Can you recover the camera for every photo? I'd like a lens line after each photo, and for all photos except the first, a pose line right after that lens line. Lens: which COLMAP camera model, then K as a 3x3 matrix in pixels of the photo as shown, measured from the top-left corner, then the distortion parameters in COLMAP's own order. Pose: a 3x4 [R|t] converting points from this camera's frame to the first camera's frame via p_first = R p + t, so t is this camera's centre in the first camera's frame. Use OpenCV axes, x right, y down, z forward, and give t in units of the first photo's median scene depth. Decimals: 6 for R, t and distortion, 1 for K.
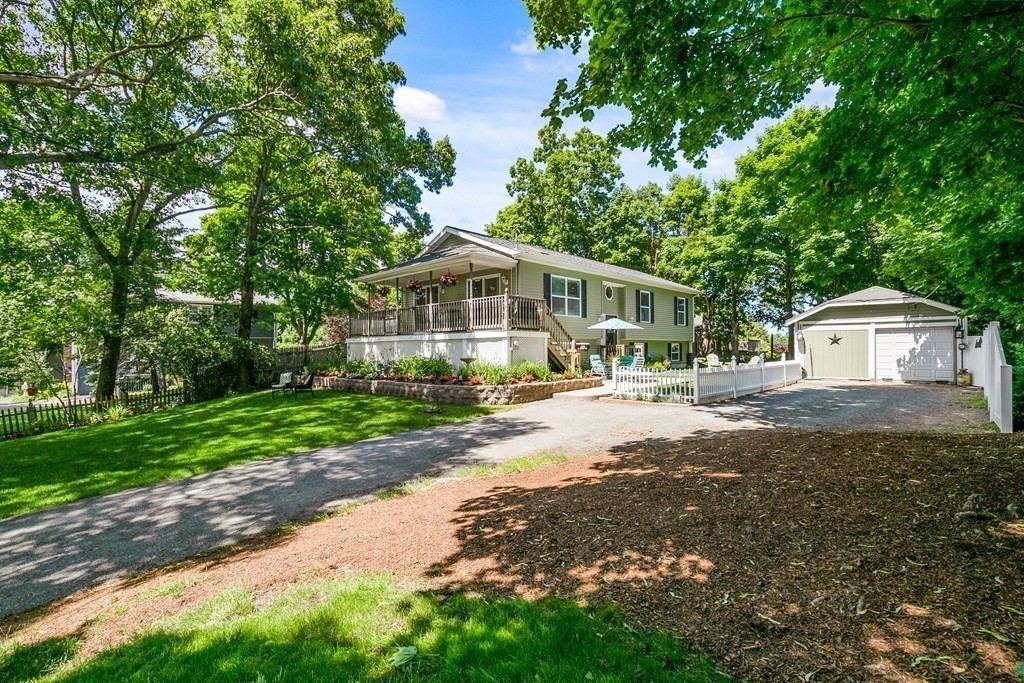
lens RADIAL K [[469.4, 0, 513.1], [0, 469.4, 342.8], [0, 0, 1]] dist [-0.012932, 0.002010]
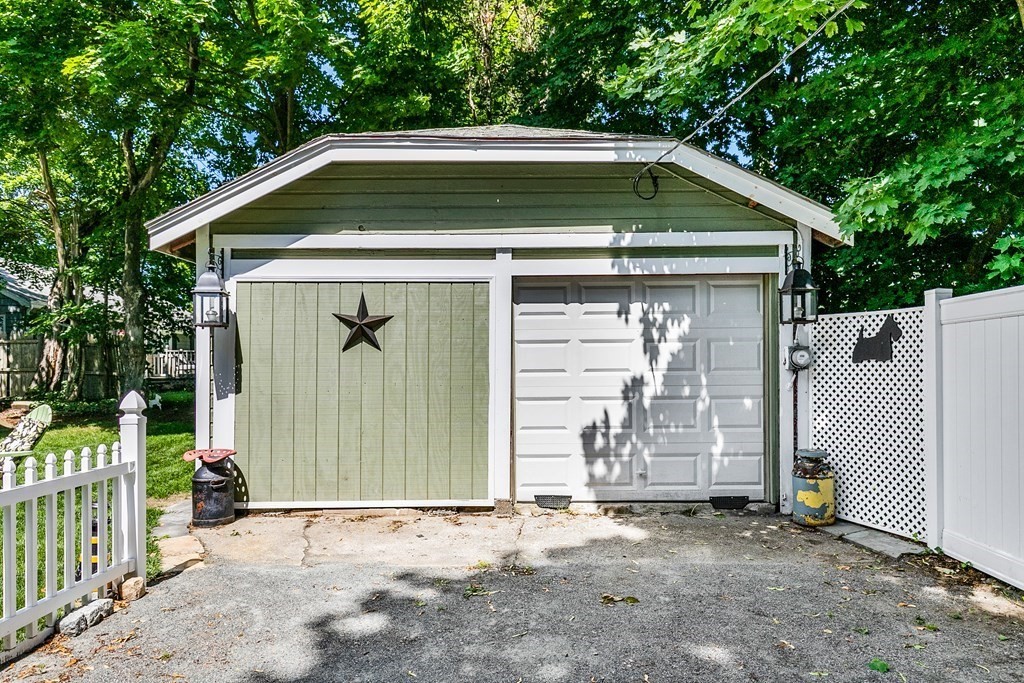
lens RADIAL K [[665.7, 0, 520.8], [0, 665.7, 355.2], [0, 0, 1]] dist [-0.000123, 0.001994]
pose [[0.726572, 0.010302, 0.687013, 0.591558], [-0.005556, 0.999943, -0.009119, 0.009432], [-0.687067, 0.002809, 0.726588, 0.809079]]
